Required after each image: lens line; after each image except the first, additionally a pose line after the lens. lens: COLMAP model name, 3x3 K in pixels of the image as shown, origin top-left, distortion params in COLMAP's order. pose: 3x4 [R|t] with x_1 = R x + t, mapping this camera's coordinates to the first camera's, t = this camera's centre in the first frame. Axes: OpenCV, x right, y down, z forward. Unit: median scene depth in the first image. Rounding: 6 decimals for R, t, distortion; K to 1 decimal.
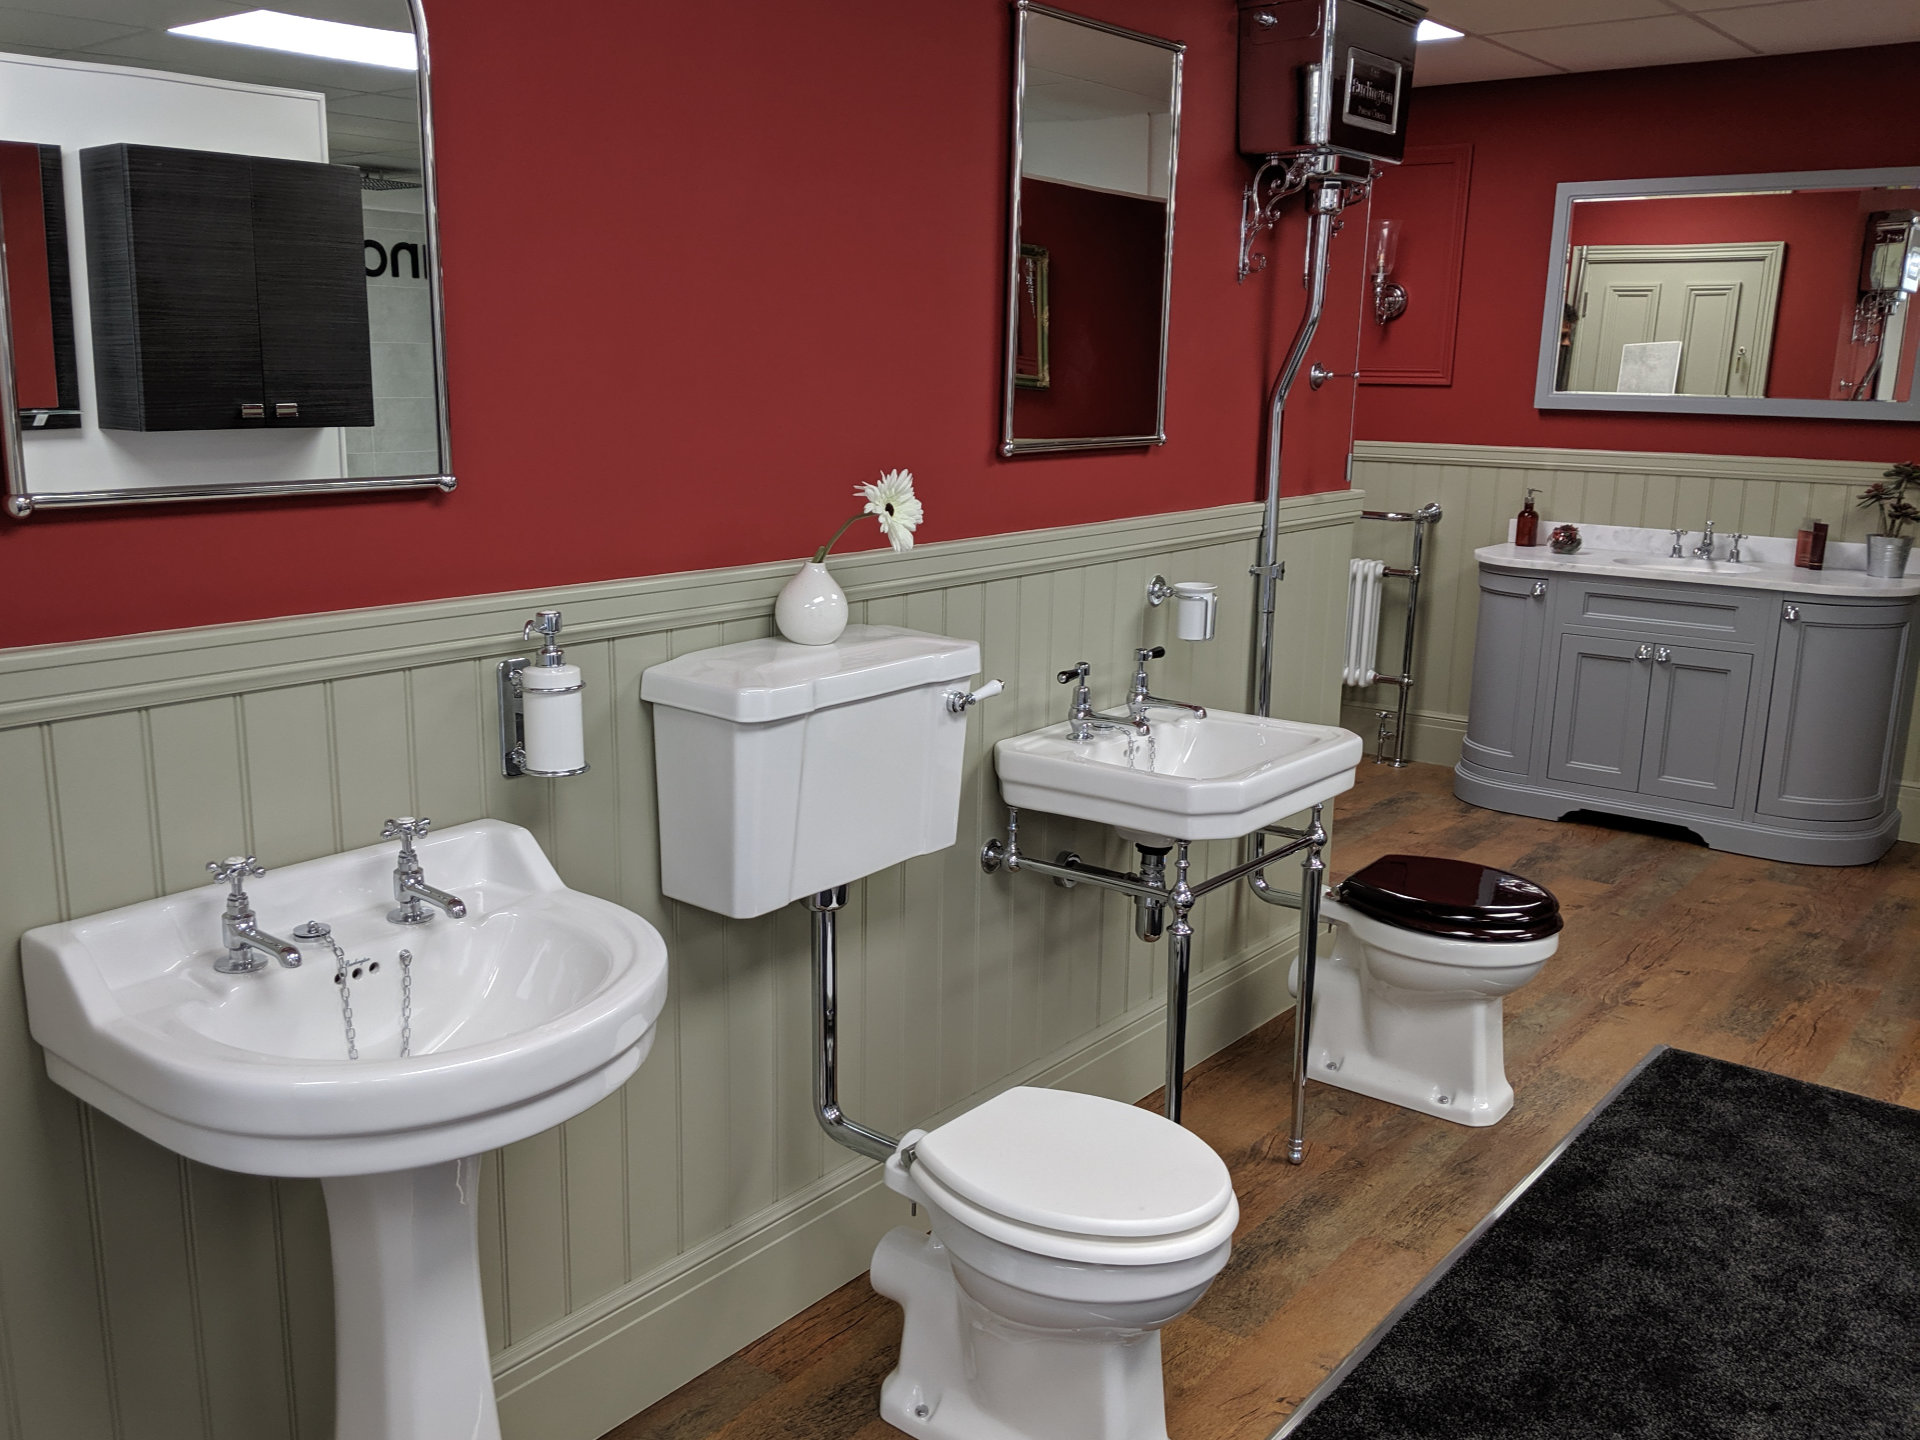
lens RADIAL K [[1517.3, 0, 960.0], [0, 1517.3, 720.0], [0, 0, 1]] dist [0.050515, -0.092467]
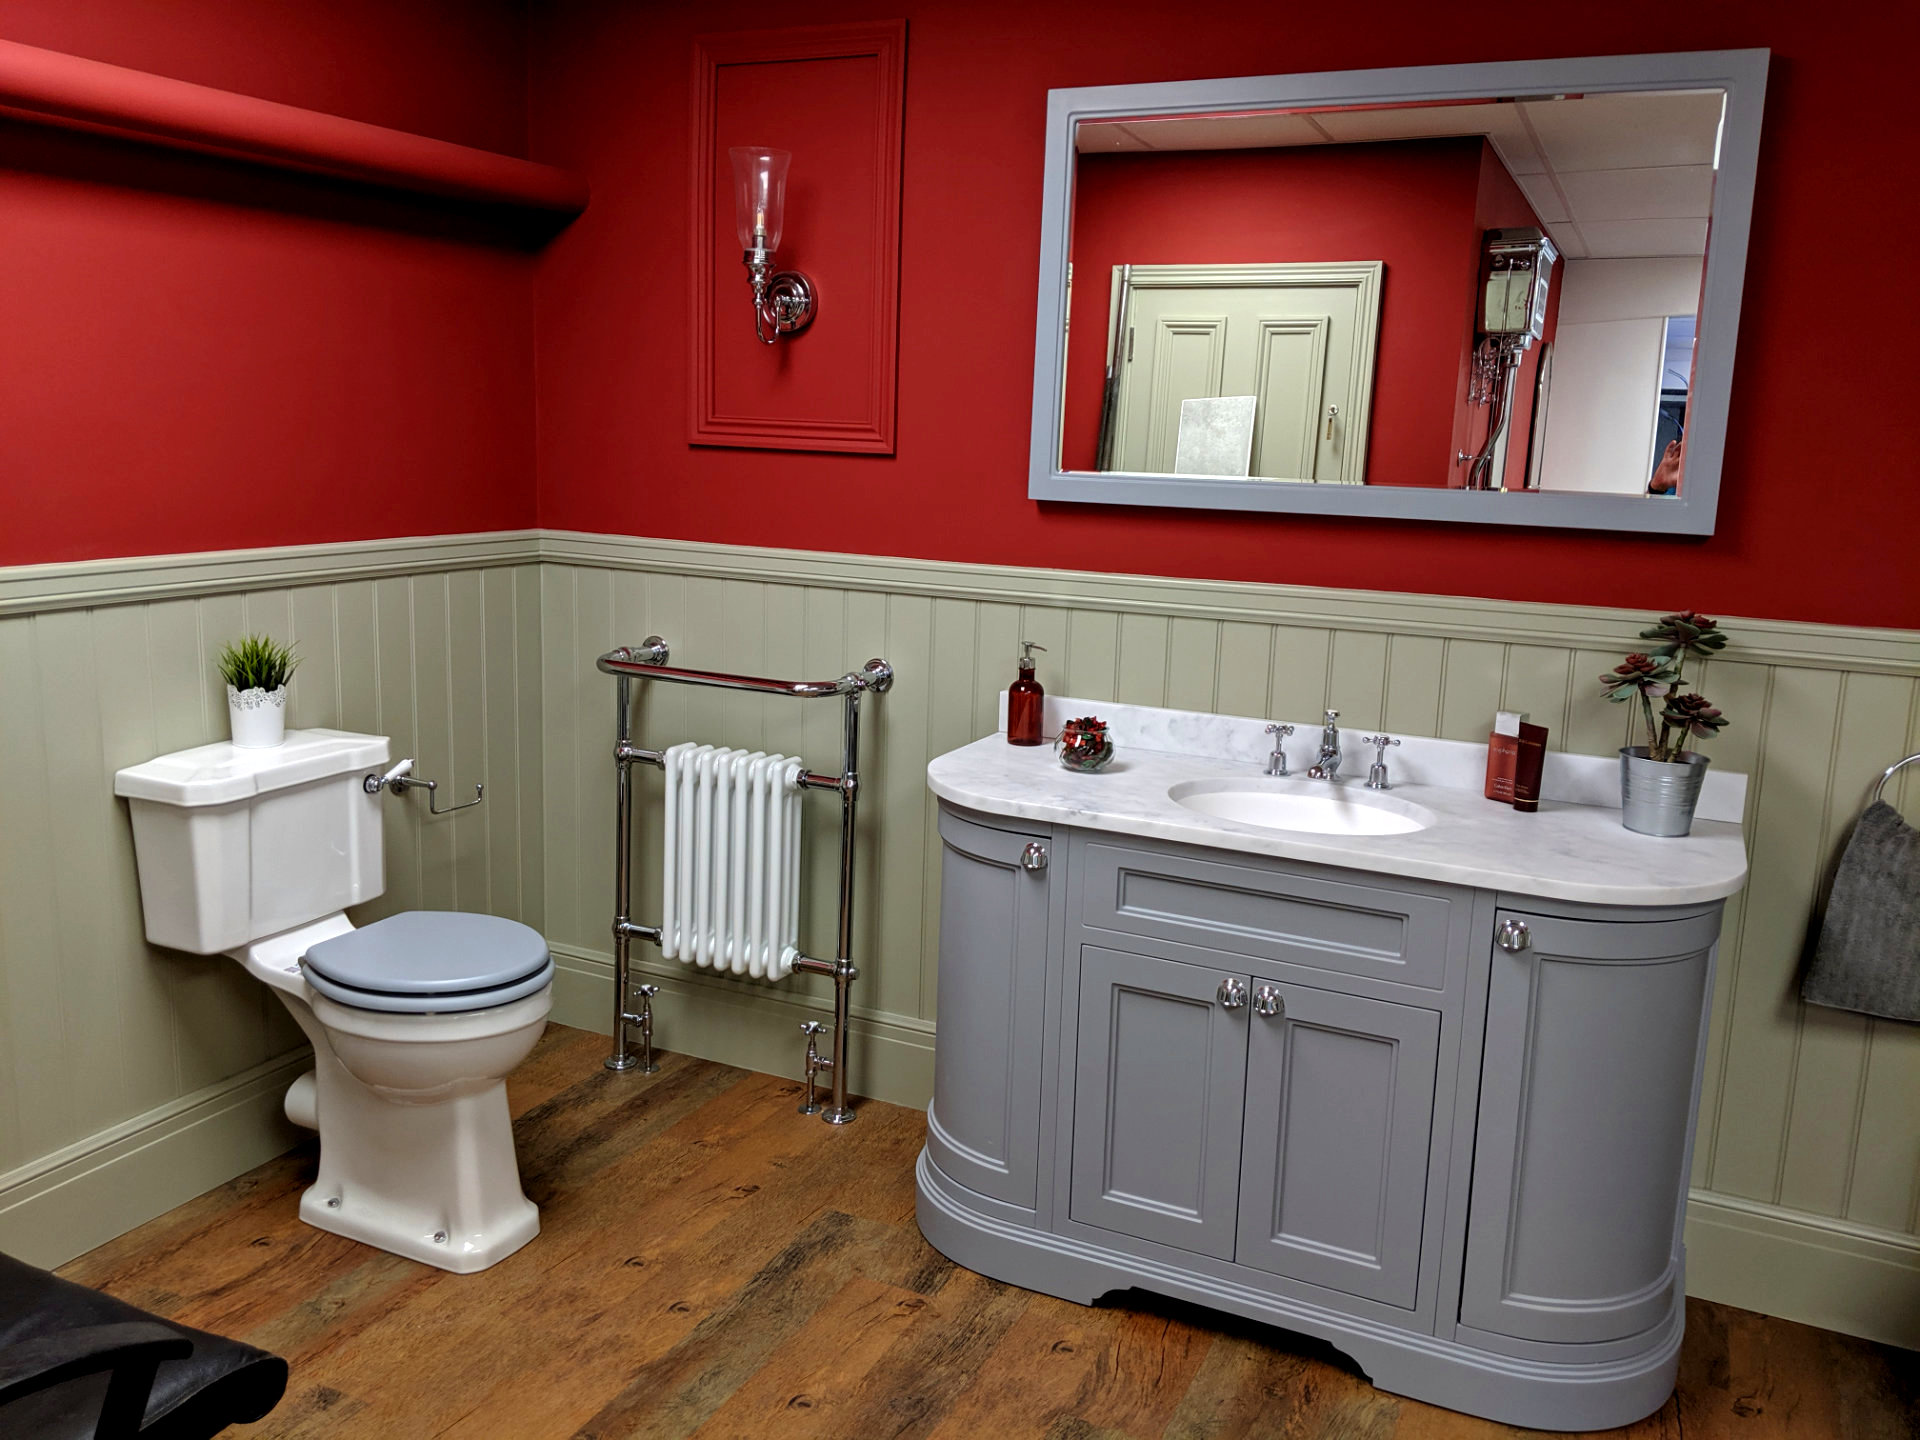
lens RADIAL K [[1555.0, 0, 960.0], [0, 1555.0, 720.0], [0, 0, 1]] dist [0.165966, -0.400633]
pose [[0.967291, -0.027488, 0.252175, 0.209280], [0.037791, 0.998633, -0.036105, -0.105456], [-0.250838, 0.044454, 0.967008, 0.465785]]
